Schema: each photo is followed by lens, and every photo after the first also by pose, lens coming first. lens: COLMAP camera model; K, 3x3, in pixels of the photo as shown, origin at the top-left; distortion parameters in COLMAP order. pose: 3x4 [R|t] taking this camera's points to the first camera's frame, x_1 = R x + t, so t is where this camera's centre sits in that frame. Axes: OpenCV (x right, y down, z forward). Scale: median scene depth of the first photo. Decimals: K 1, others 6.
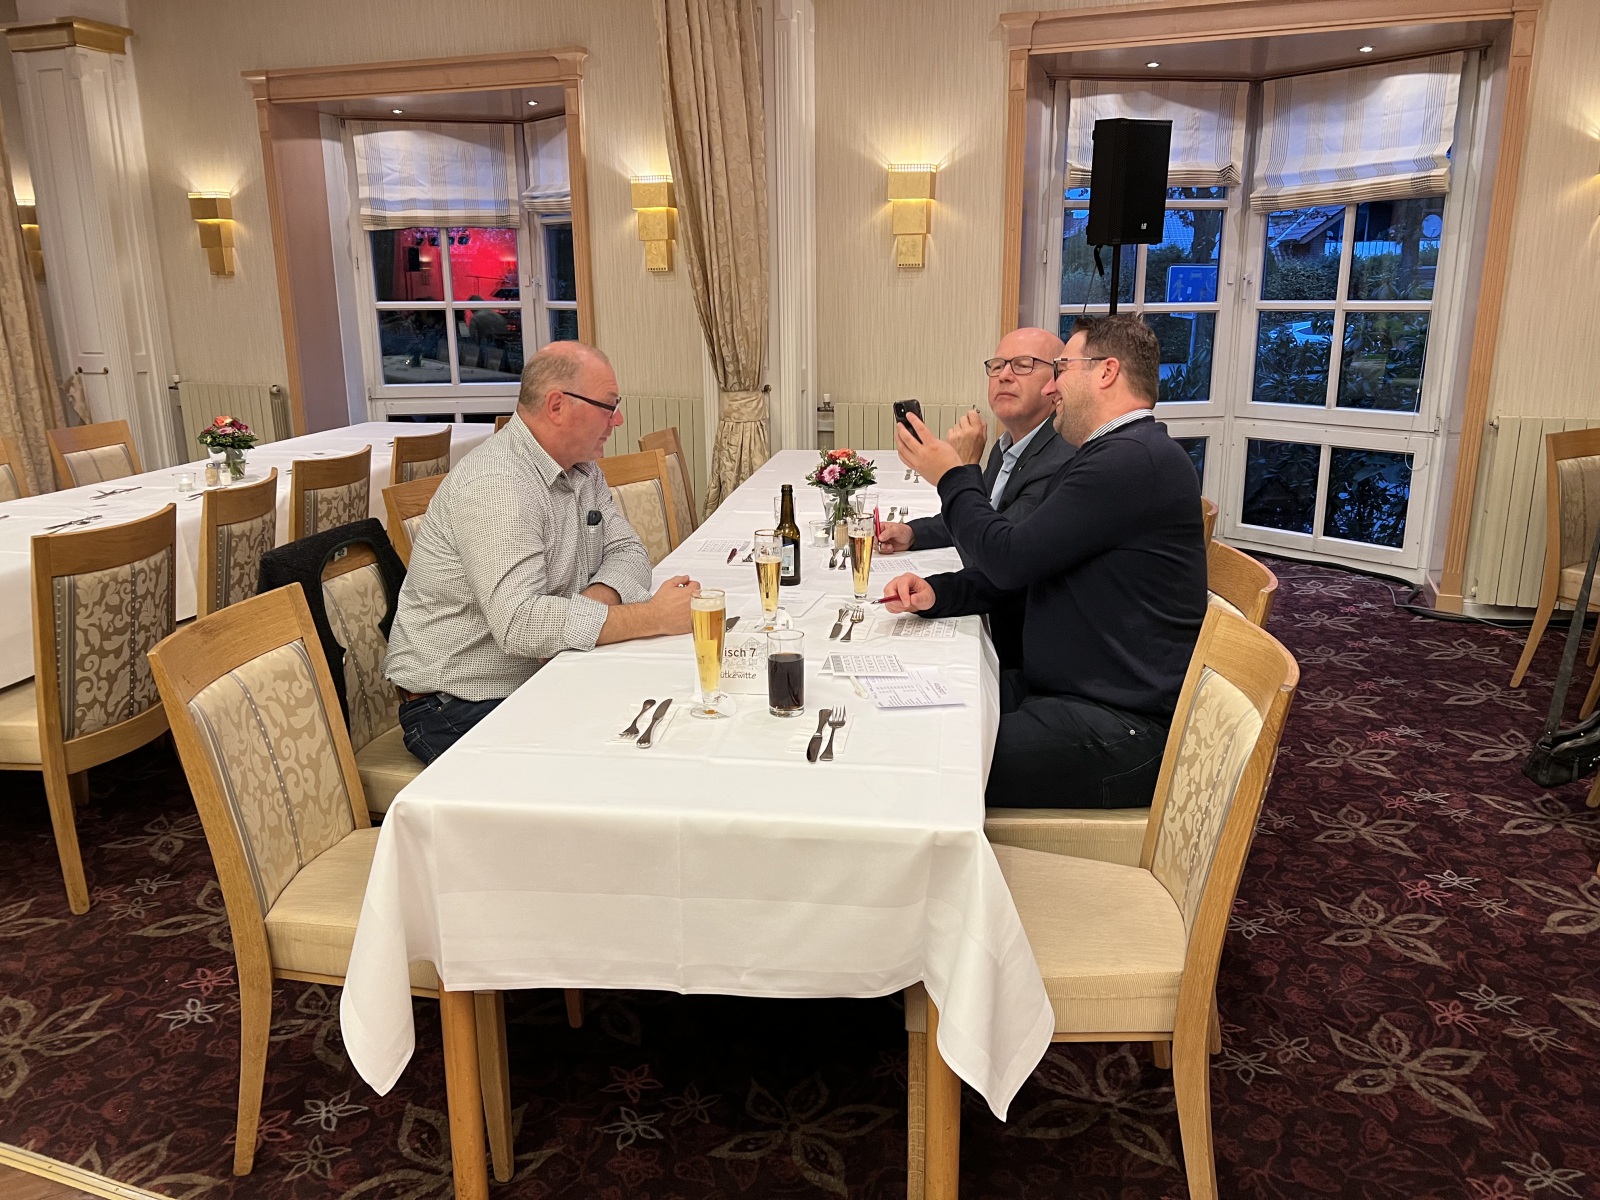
lens RADIAL K [[1215.0, 0, 800.0], [0, 1215.0, 600.0], [0, 0, 1]] dist [0.070494, -0.083885]
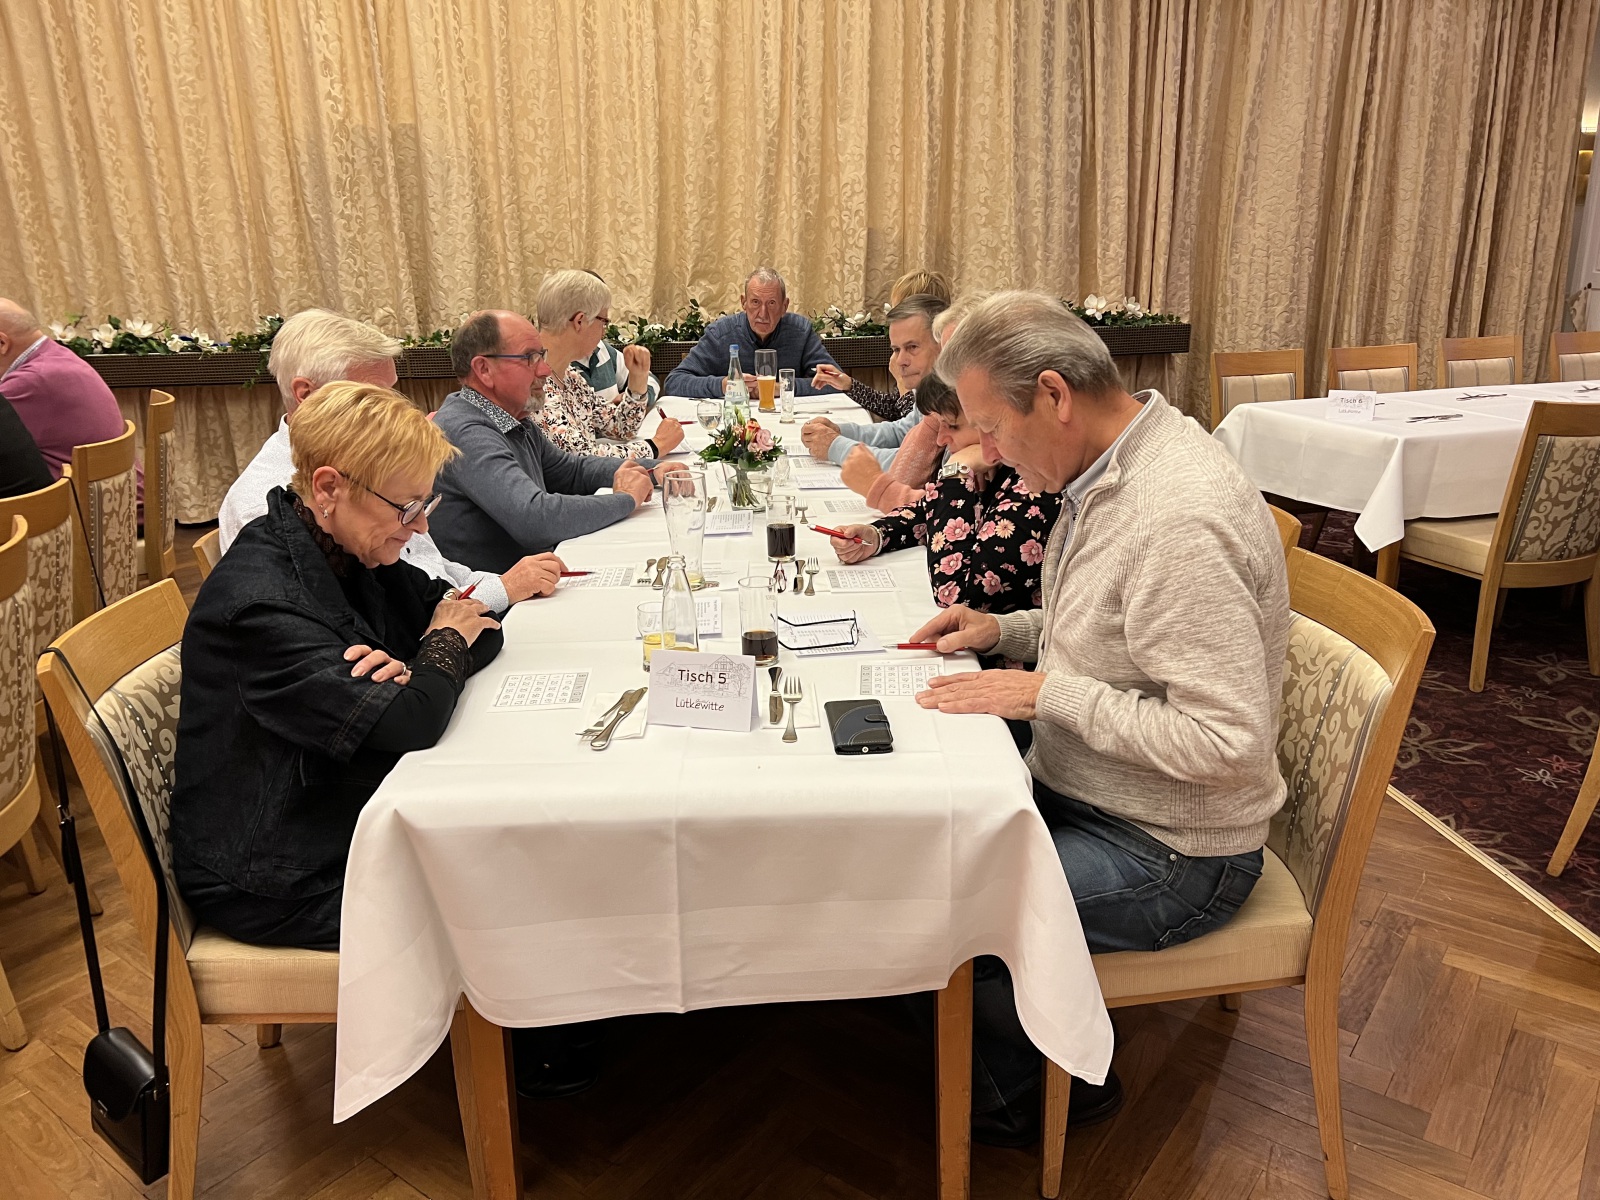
lens RADIAL K [[1215.0, 0, 800.0], [0, 1215.0, 600.0], [0, 0, 1]] dist [0.070494, -0.083885]
pose [[0.482557, 0.262856, -0.835491, 0.142357], [-0.213043, 0.960481, 0.179131, 0.078254], [0.849560, 0.091555, 0.519486, -0.305785]]
